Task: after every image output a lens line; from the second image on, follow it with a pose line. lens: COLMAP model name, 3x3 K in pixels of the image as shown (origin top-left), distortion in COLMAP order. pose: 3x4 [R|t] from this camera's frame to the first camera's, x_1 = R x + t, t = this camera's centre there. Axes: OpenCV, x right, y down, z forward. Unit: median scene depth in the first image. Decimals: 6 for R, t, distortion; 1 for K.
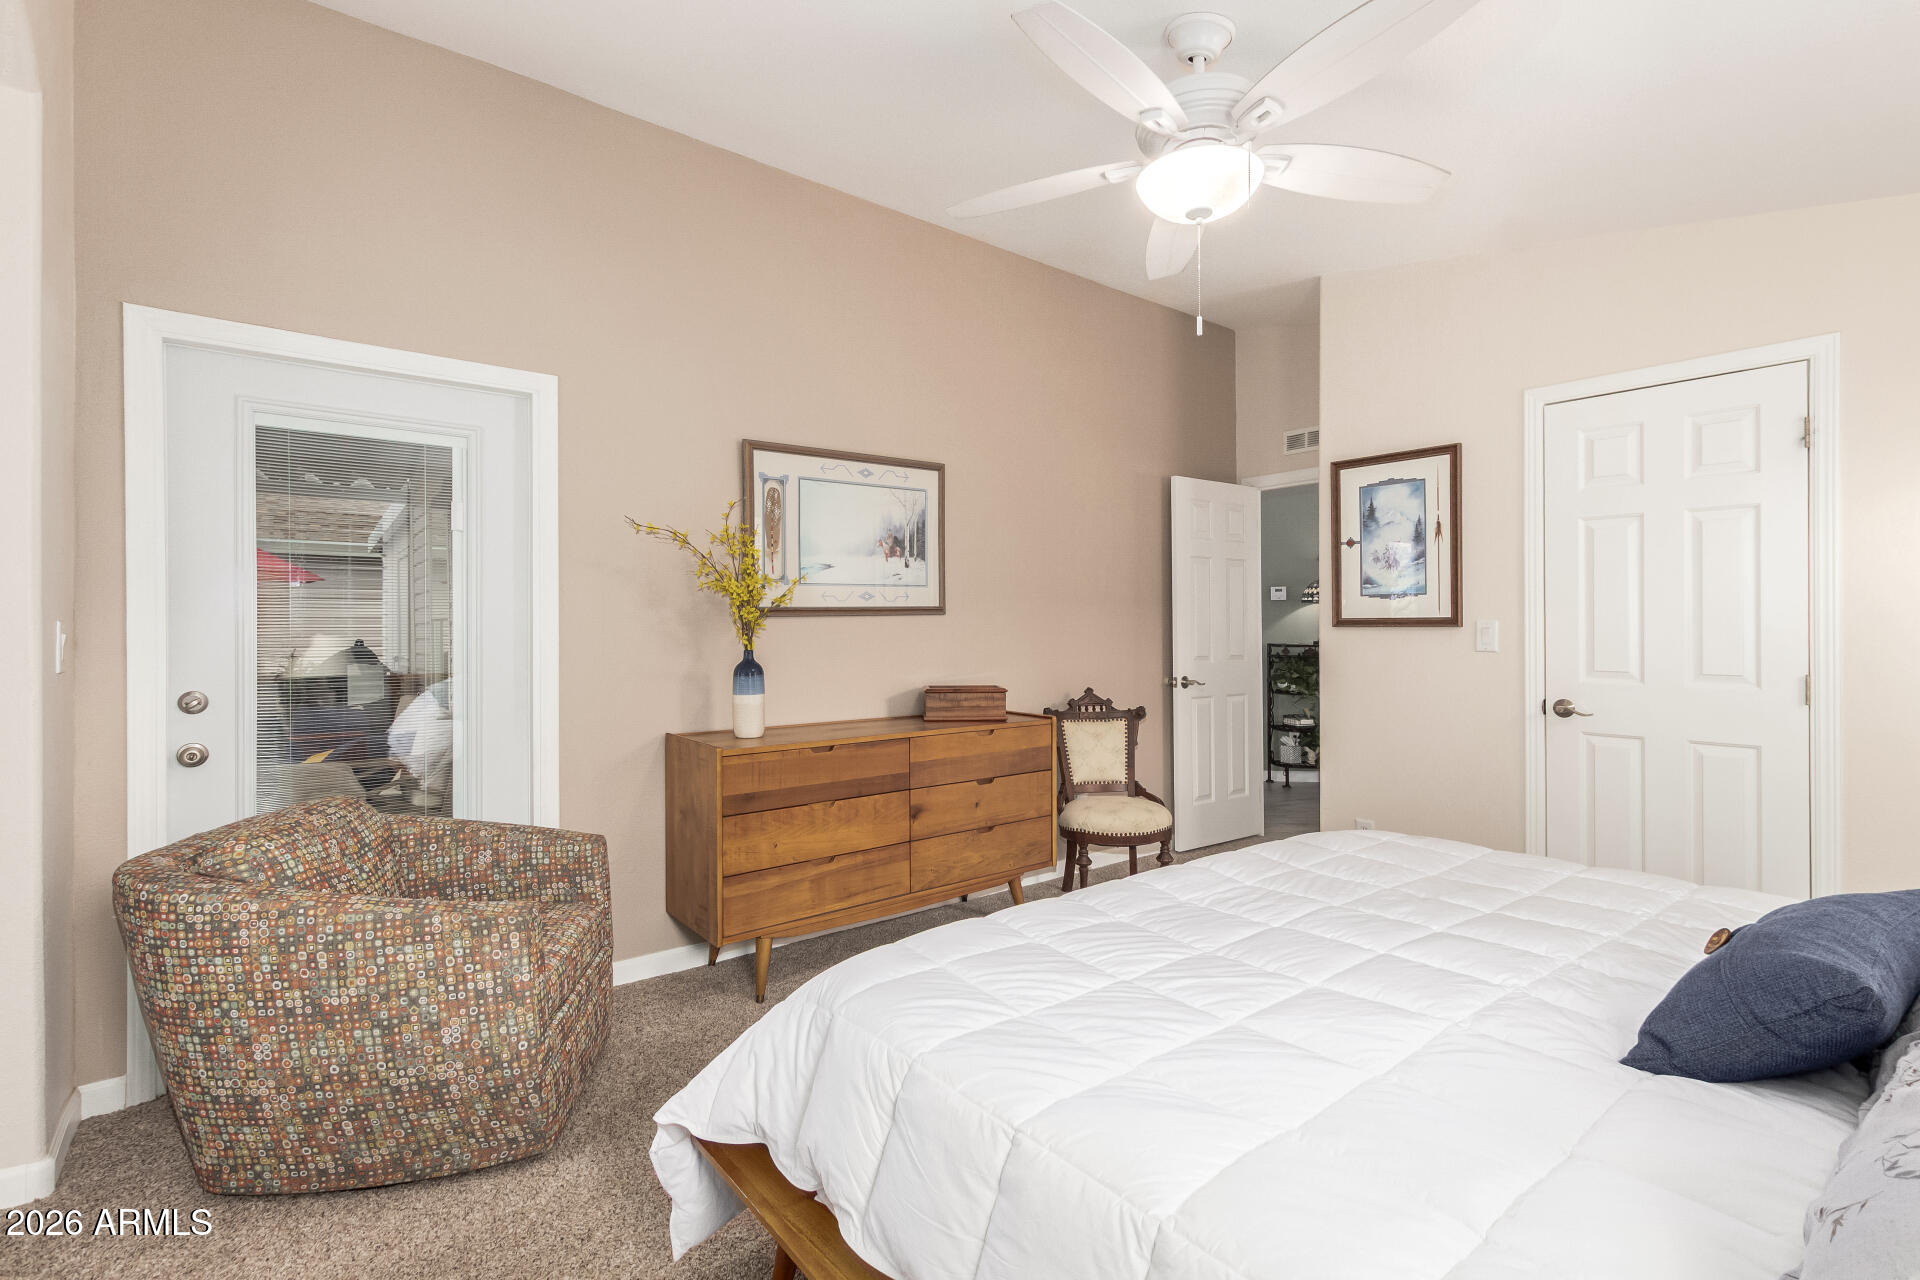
lens RADIAL K [[861.2, 0, 960.0], [0, 861.2, 640.0], [0, 0, 1]] dist [-0.000777, 0.000205]
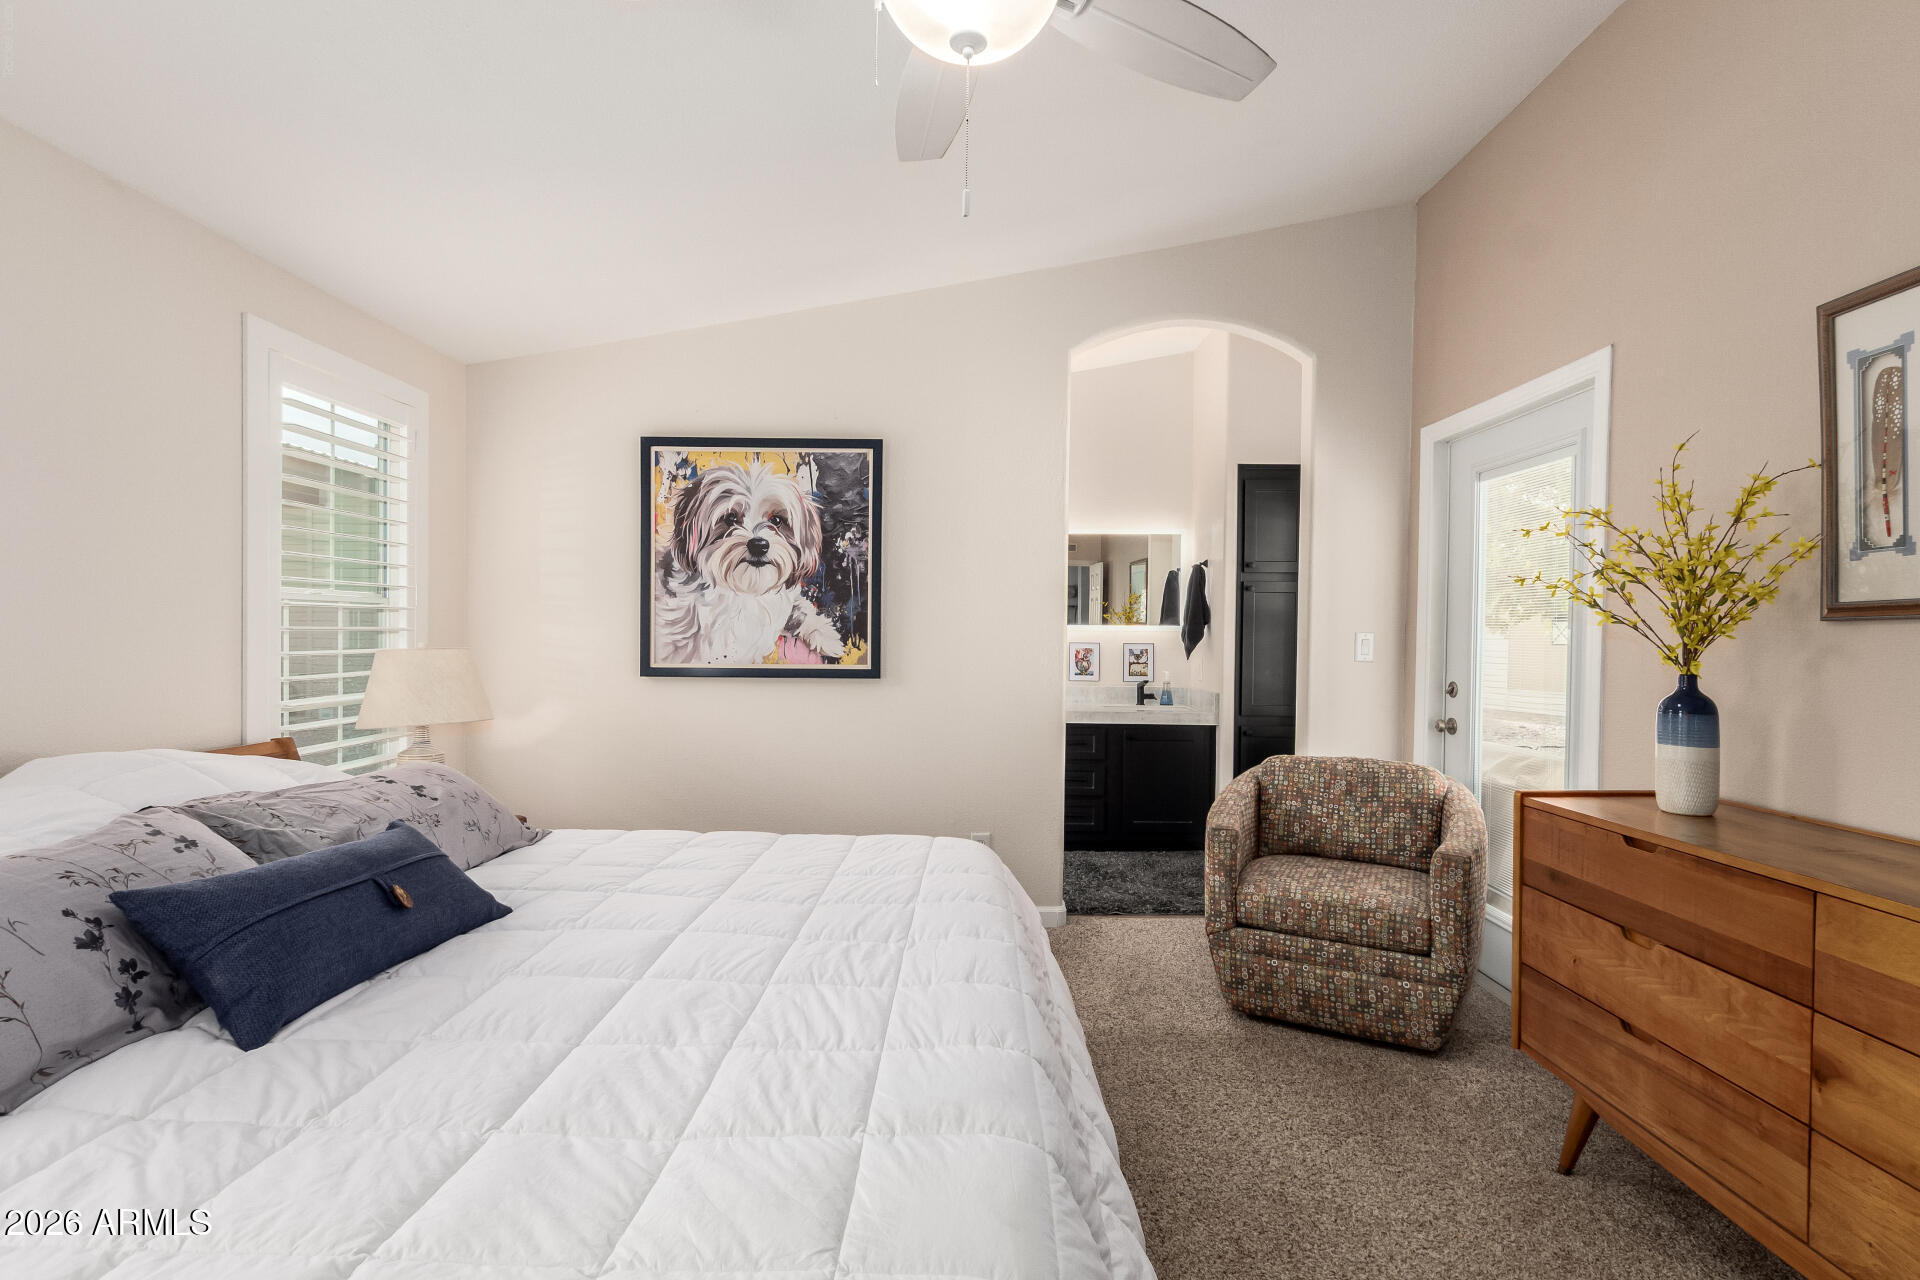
lens RADIAL K [[861.2, 0, 960.0], [0, 861.2, 640.0], [0, 0, 1]] dist [-0.000777, 0.000205]
pose [[-0.615401, 0.003269, -0.788207, 0.553292], [-0.012959, 0.999814, 0.014264, -0.015294], [0.788107, 0.018993, -0.615245, 0.924697]]
